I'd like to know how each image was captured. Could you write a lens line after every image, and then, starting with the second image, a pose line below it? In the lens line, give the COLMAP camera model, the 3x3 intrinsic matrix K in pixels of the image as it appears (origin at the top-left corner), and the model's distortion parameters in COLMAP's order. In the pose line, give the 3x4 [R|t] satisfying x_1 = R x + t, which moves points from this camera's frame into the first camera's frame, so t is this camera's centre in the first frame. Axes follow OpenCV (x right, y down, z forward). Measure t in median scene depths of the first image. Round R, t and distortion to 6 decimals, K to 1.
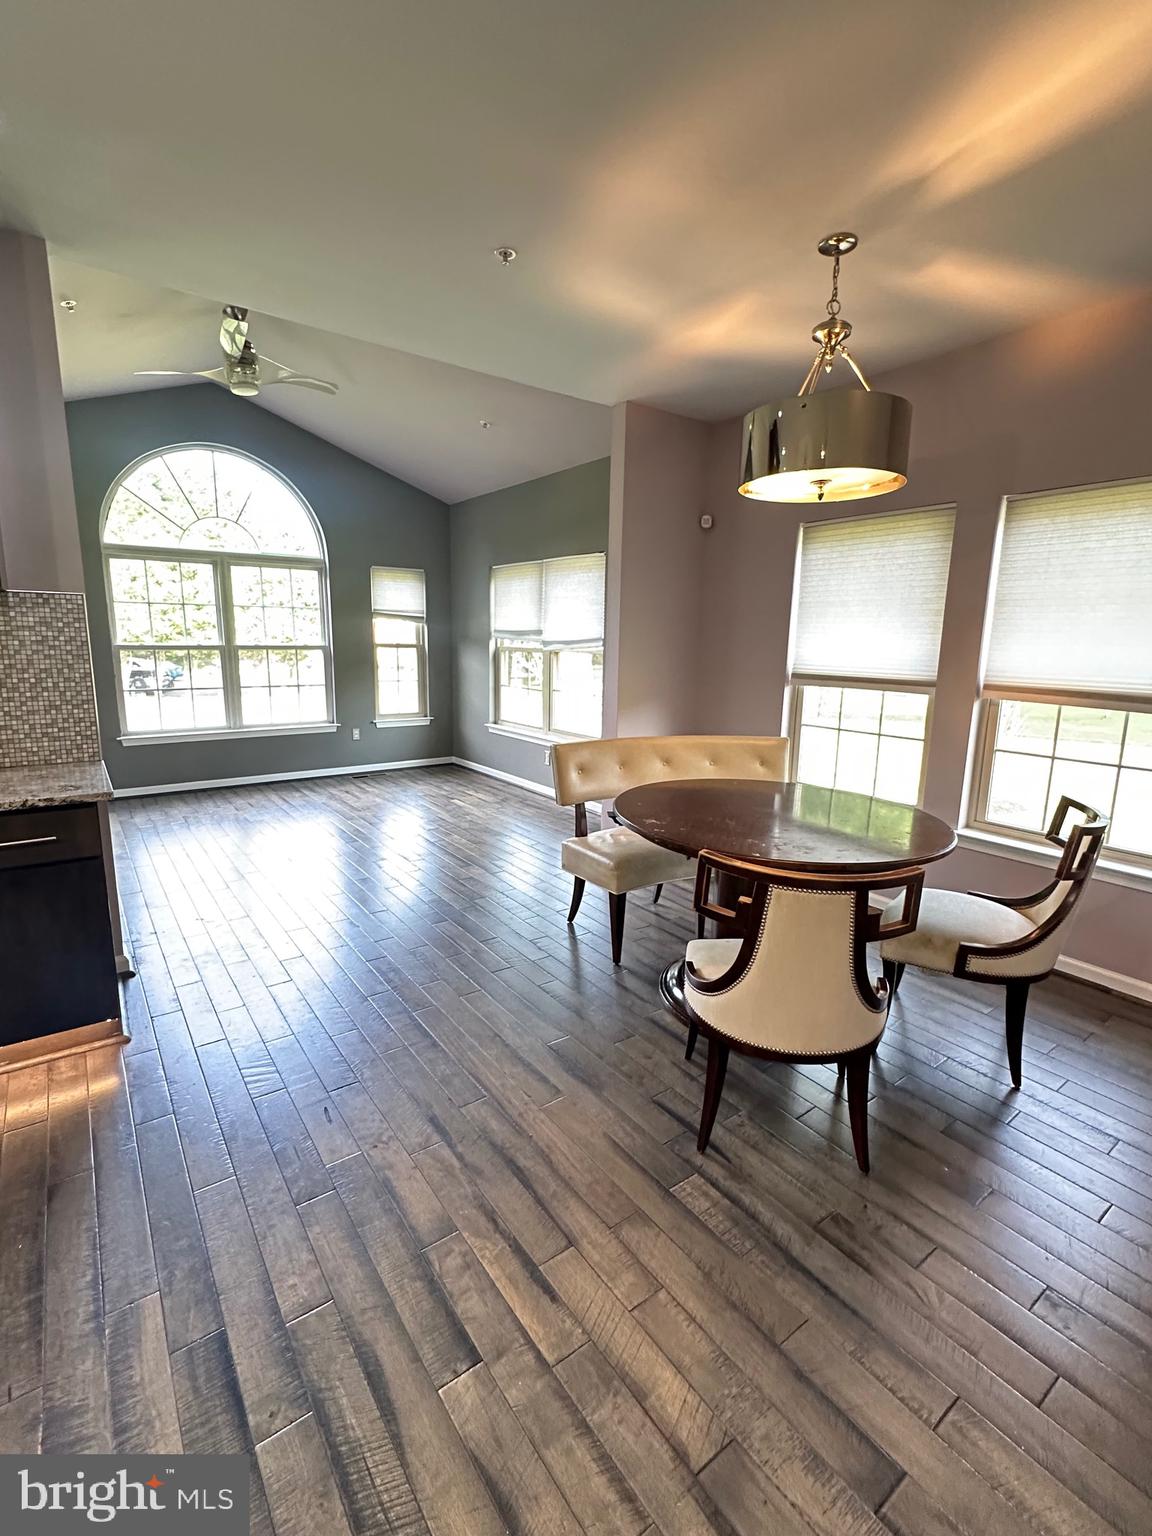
lens RADIAL K [[688.3, 0, 576.0], [0, 688.3, 764.6], [0, 0, 1]] dist [-0.005983, -0.000394]
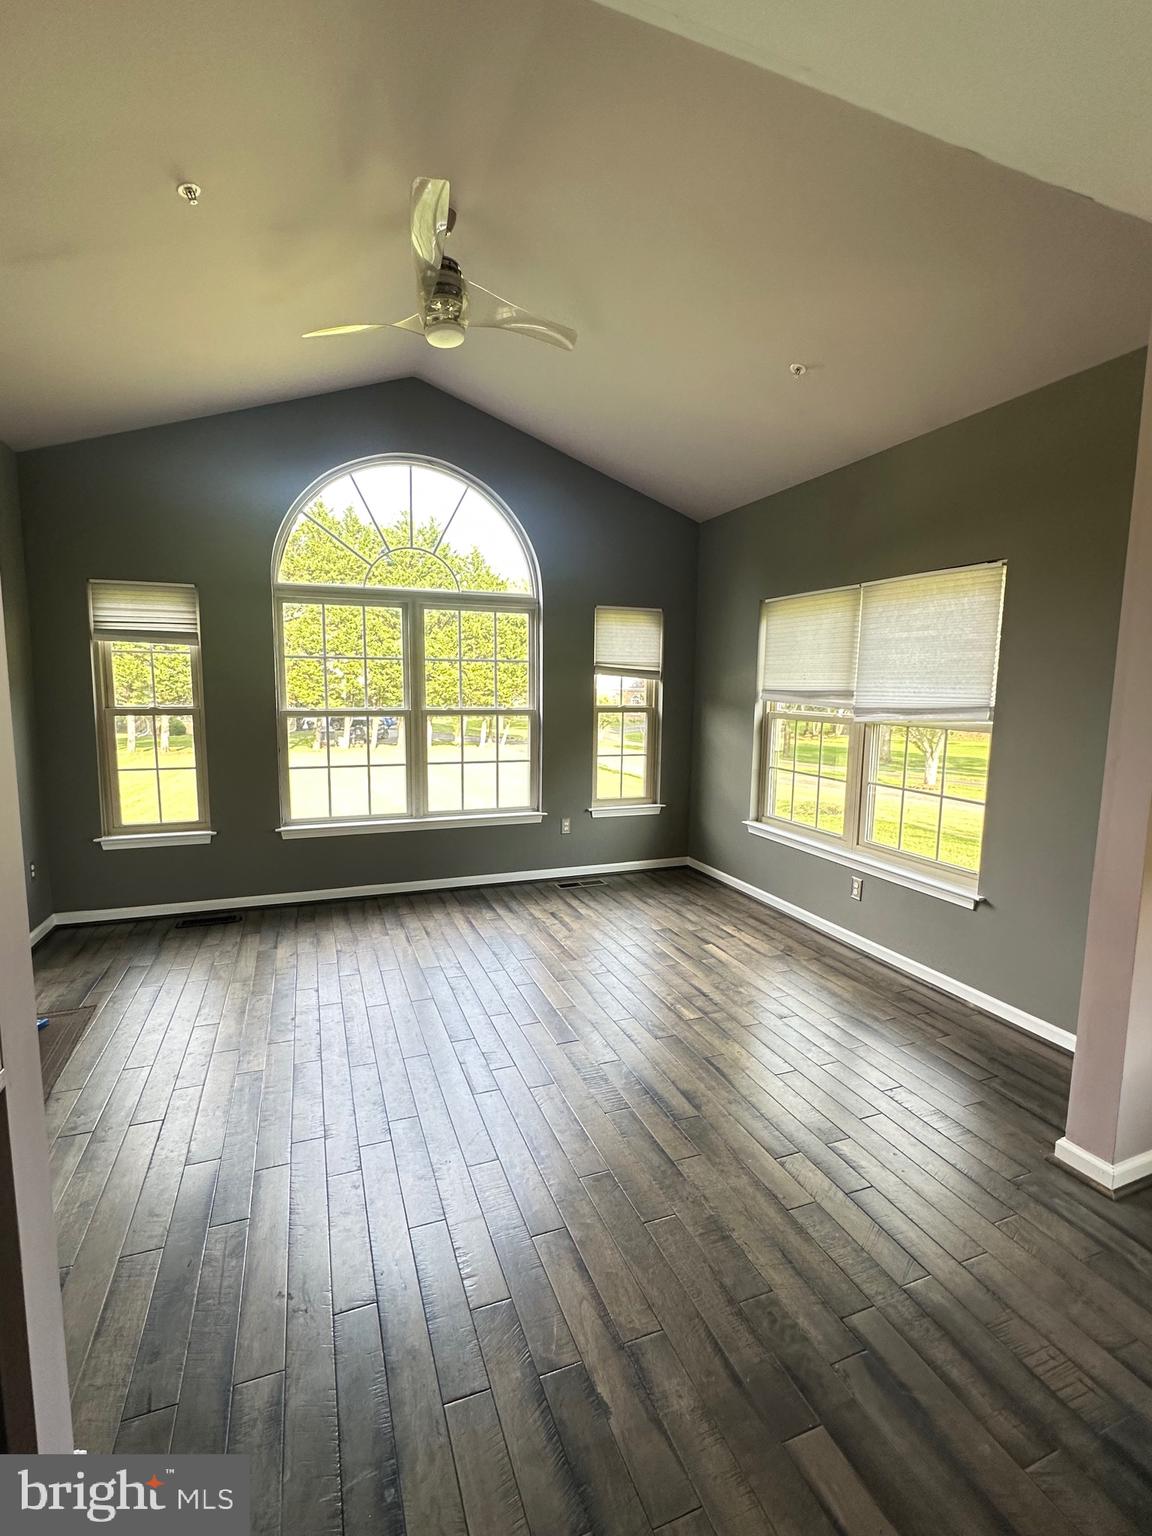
lens RADIAL K [[688.3, 0, 577.5], [0, 688.3, 765.6], [0, 0, 1]] dist [-0.005983, -0.000394]
pose [[0.965319, 0.026744, -0.259699, -0.124895], [-0.045006, 0.996894, -0.064628, -0.068307], [0.257164, 0.074075, 0.963524, 0.299767]]
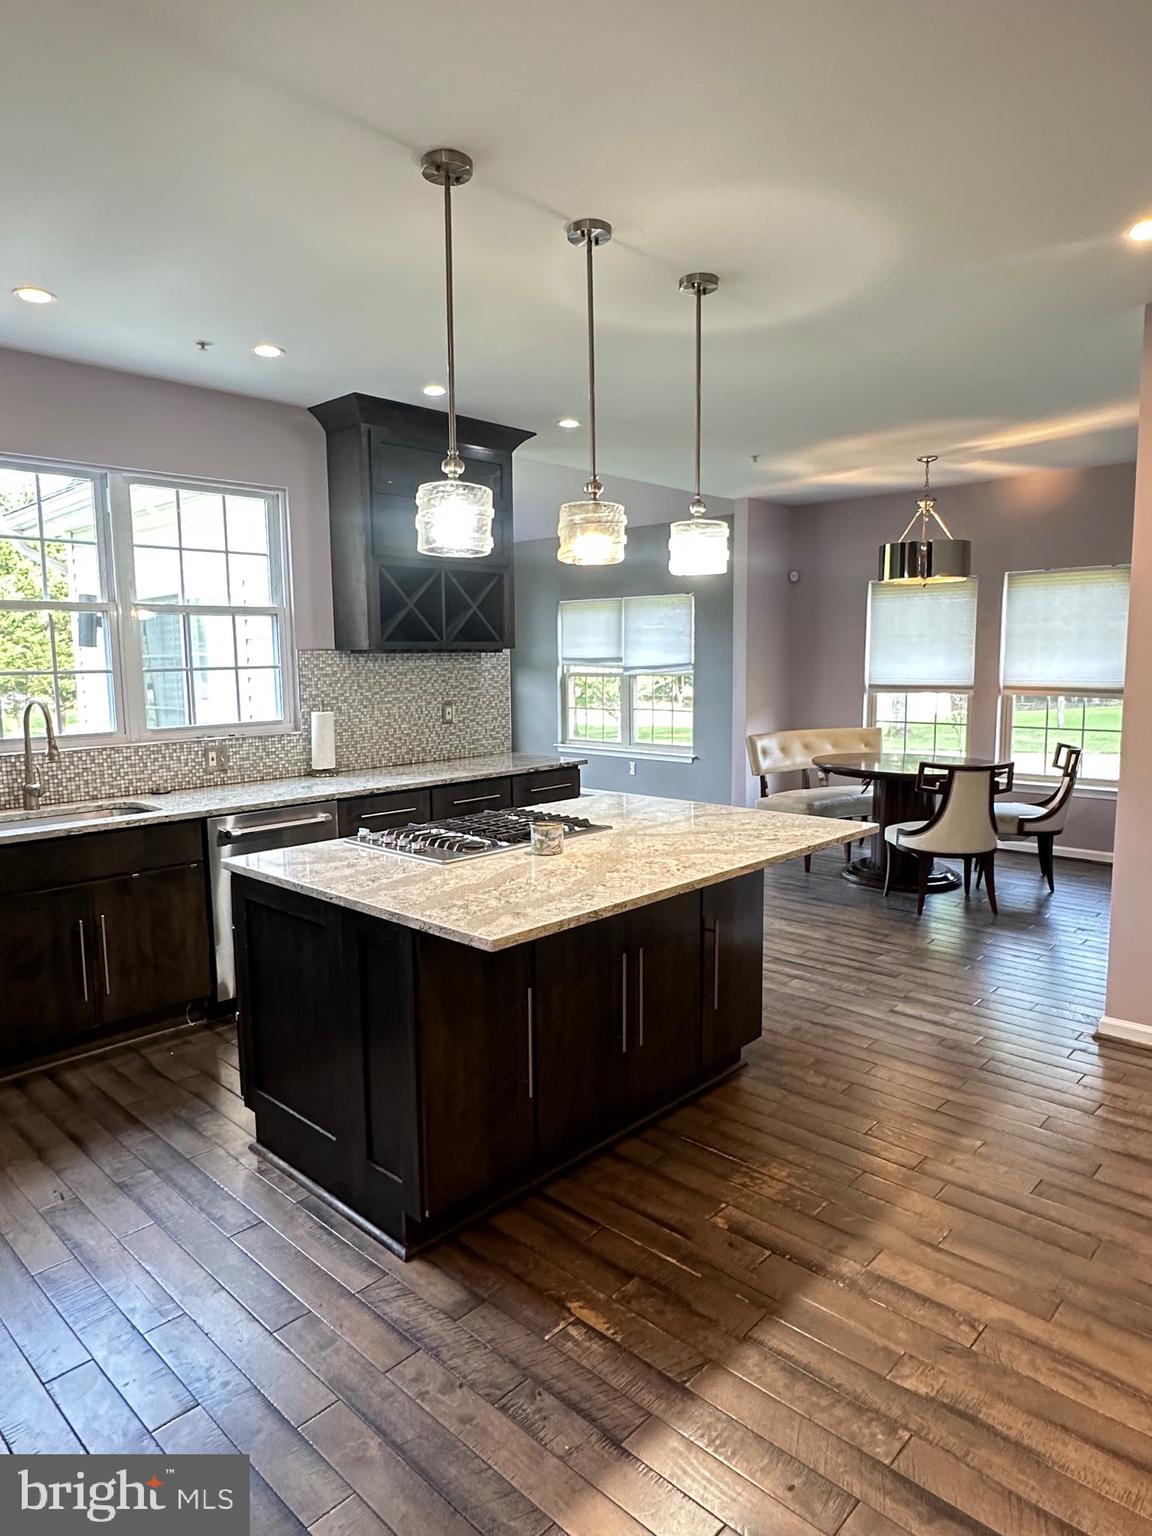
lens RADIAL K [[931.4, 0, 581.5], [0, 931.4, 764.8], [0, 0, 1]] dist [-0.001485, -0.000538]
pose [[0.981918, -0.050748, 0.182379, -0.390401], [0.062555, 0.996262, -0.059574, 0.067423], [-0.178674, 0.069905, 0.981422, -0.473194]]
